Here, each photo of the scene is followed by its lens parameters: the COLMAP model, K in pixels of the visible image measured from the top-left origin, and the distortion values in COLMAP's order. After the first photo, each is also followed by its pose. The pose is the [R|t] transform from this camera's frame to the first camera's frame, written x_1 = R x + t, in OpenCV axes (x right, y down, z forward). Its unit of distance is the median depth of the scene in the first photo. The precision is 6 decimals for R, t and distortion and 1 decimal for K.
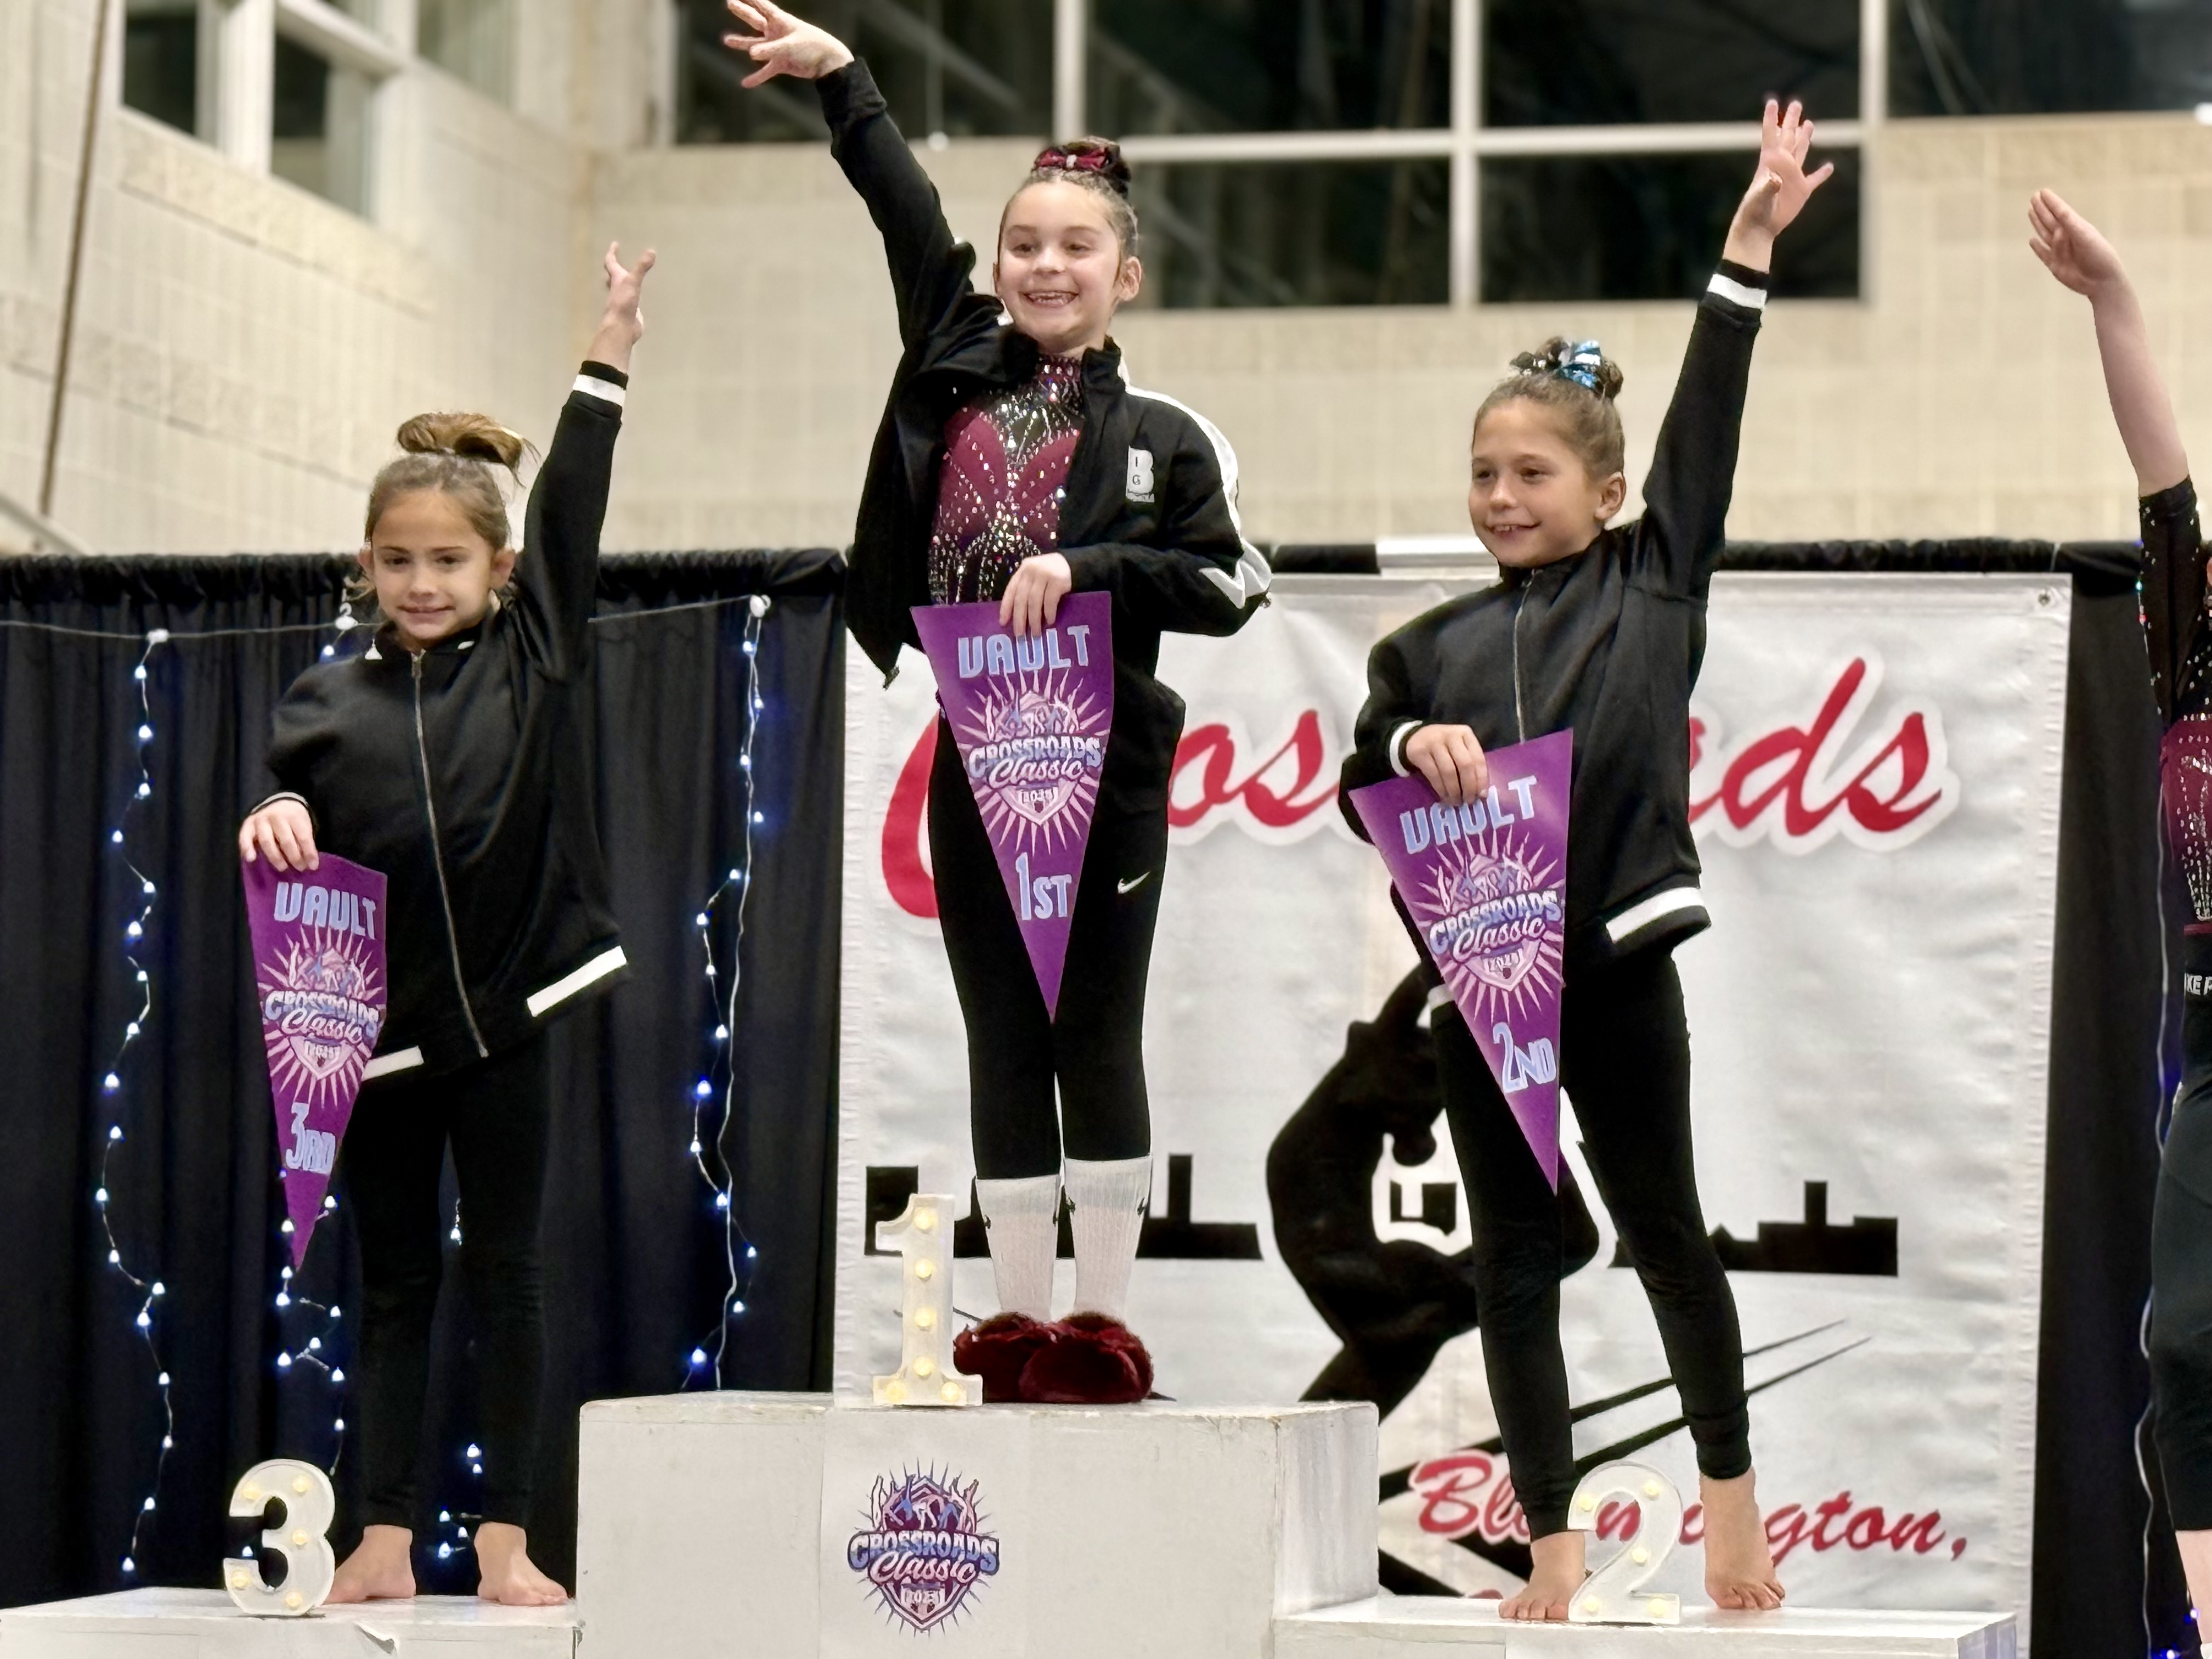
lens RADIAL K [[6711.2, 0, 1106.0], [0, 6711.2, 829.5], [0, 0, 1]] dist [0.130658, 0.676181]
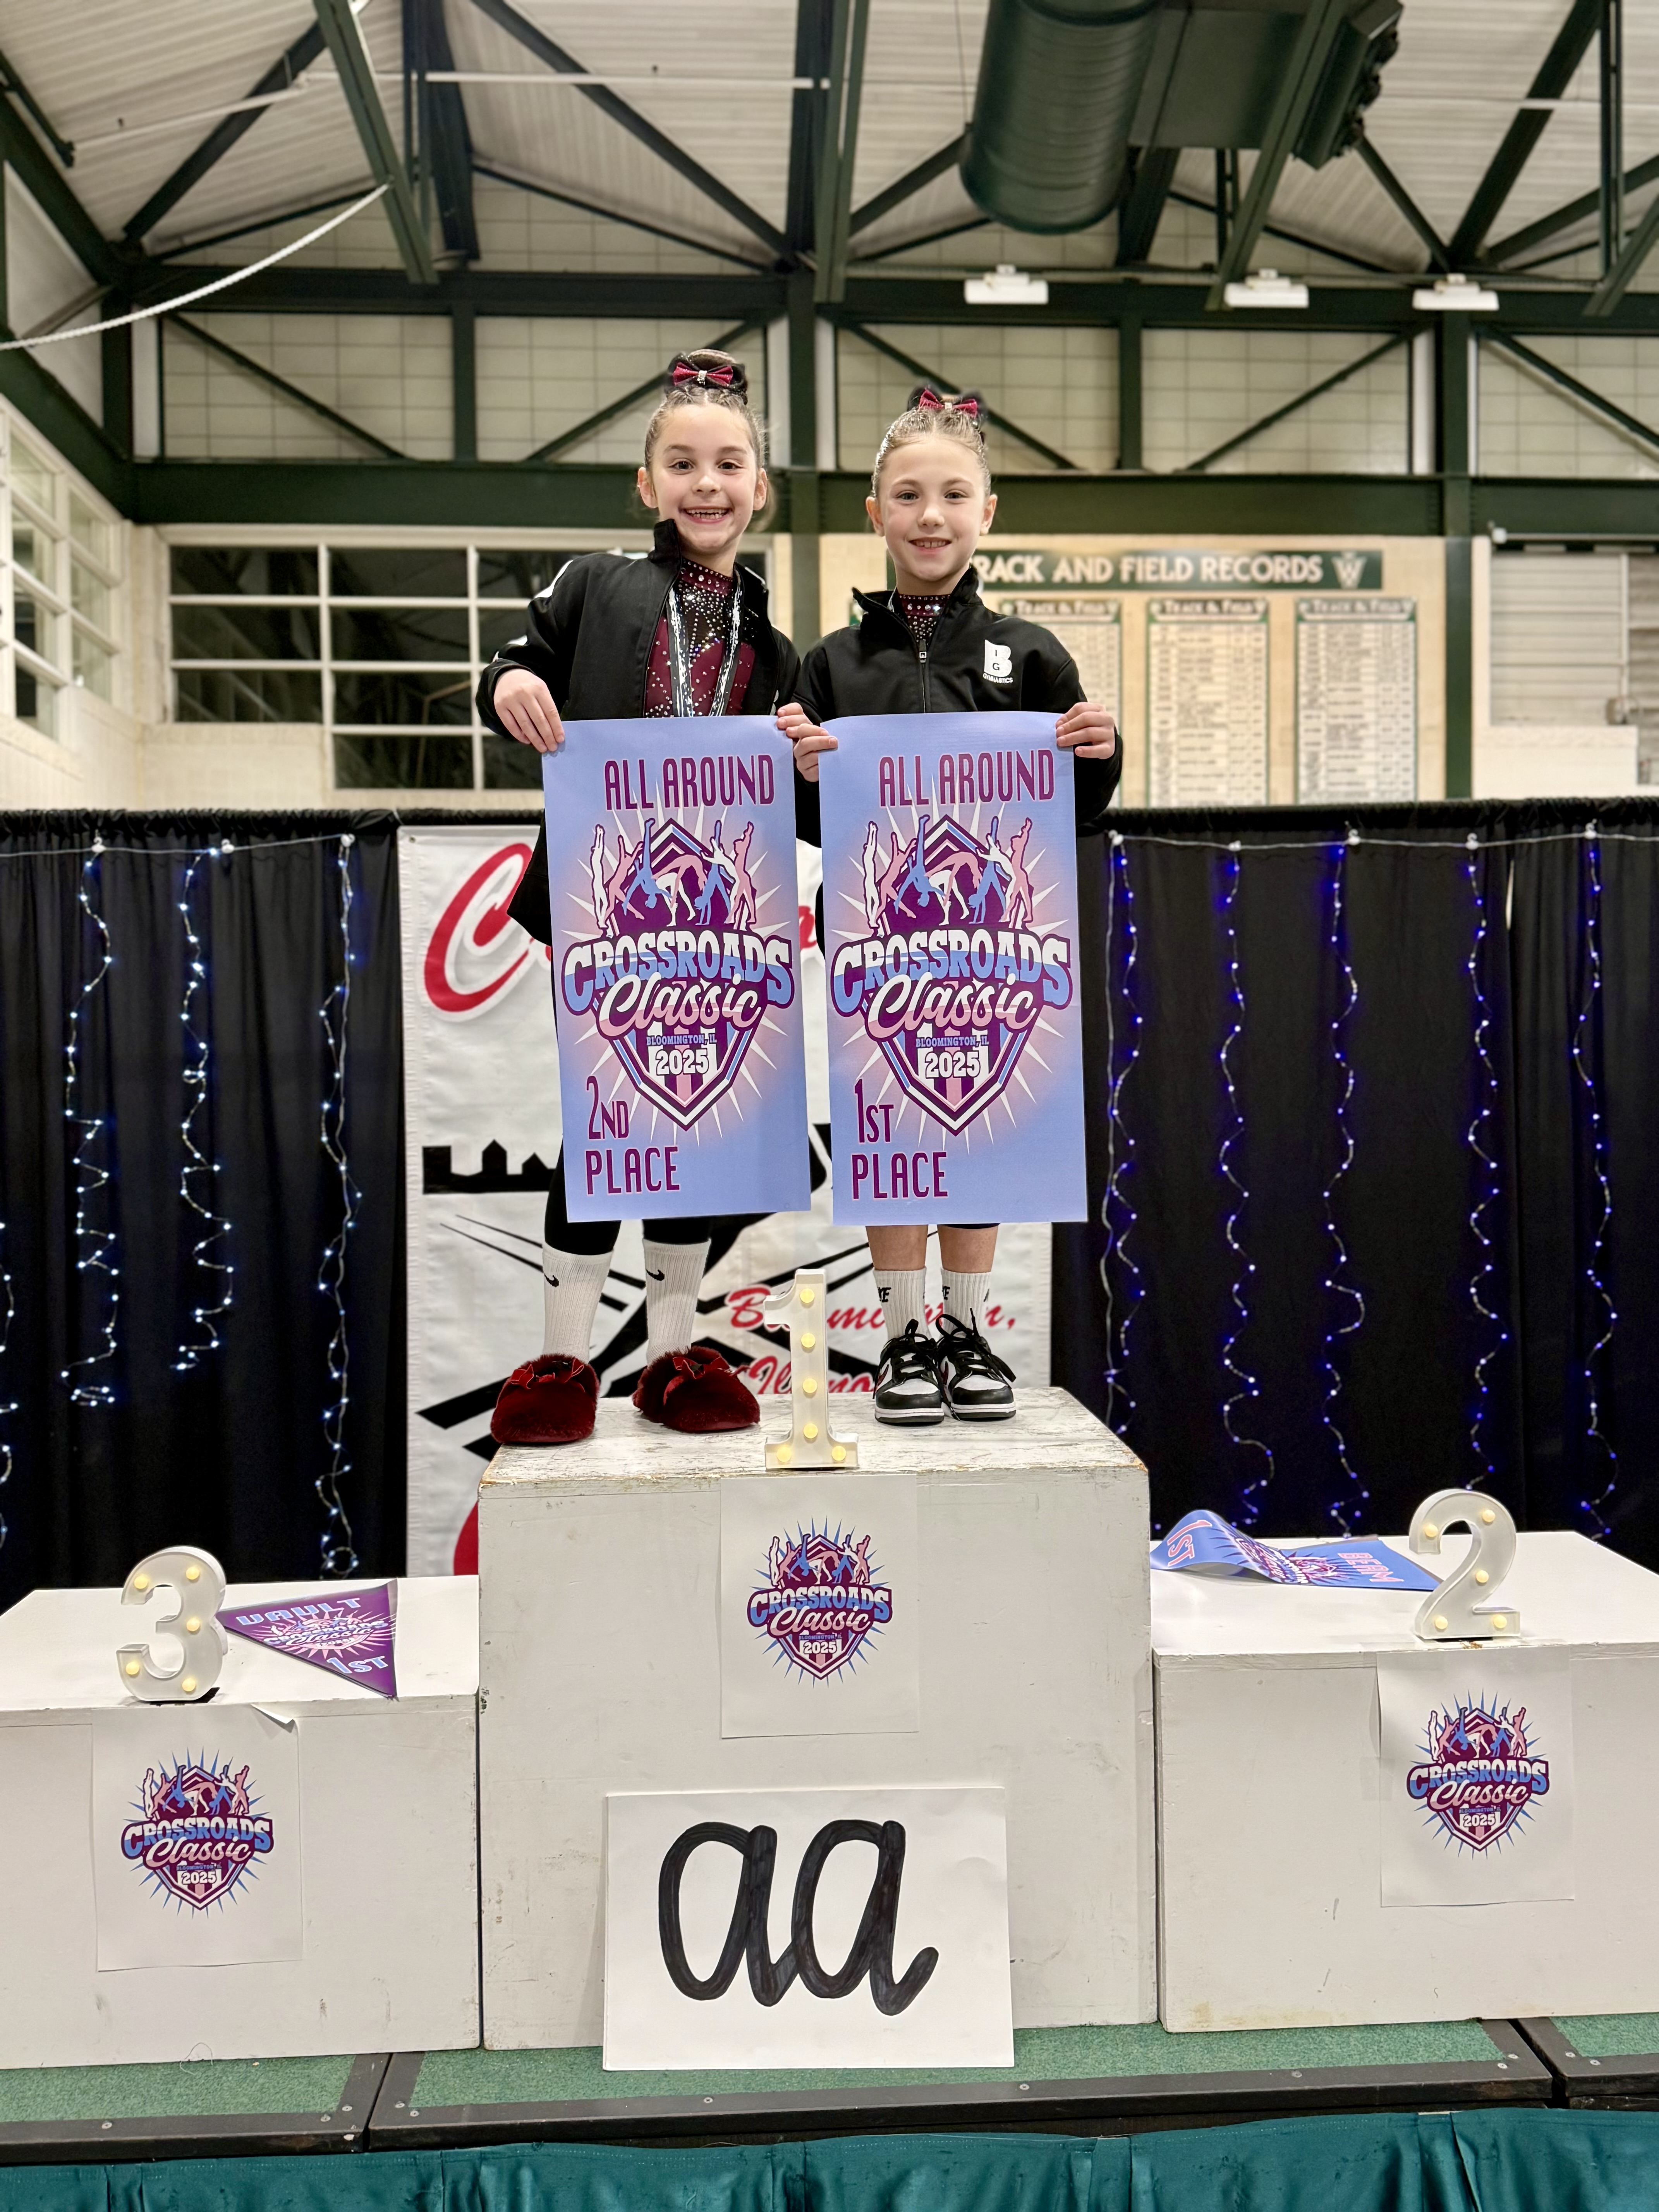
lens RADIAL K [[1833.6, 0, 825.6], [0, 1833.6, 1120.3], [0, 0, 1]] dist [0.172355, -0.372256]
pose [[0.959243, -0.032652, 0.280689, -0.070981], [0.011126, 0.996896, 0.077942, 0.004570], [-0.282362, -0.071642, 0.956629, 0.478187]]
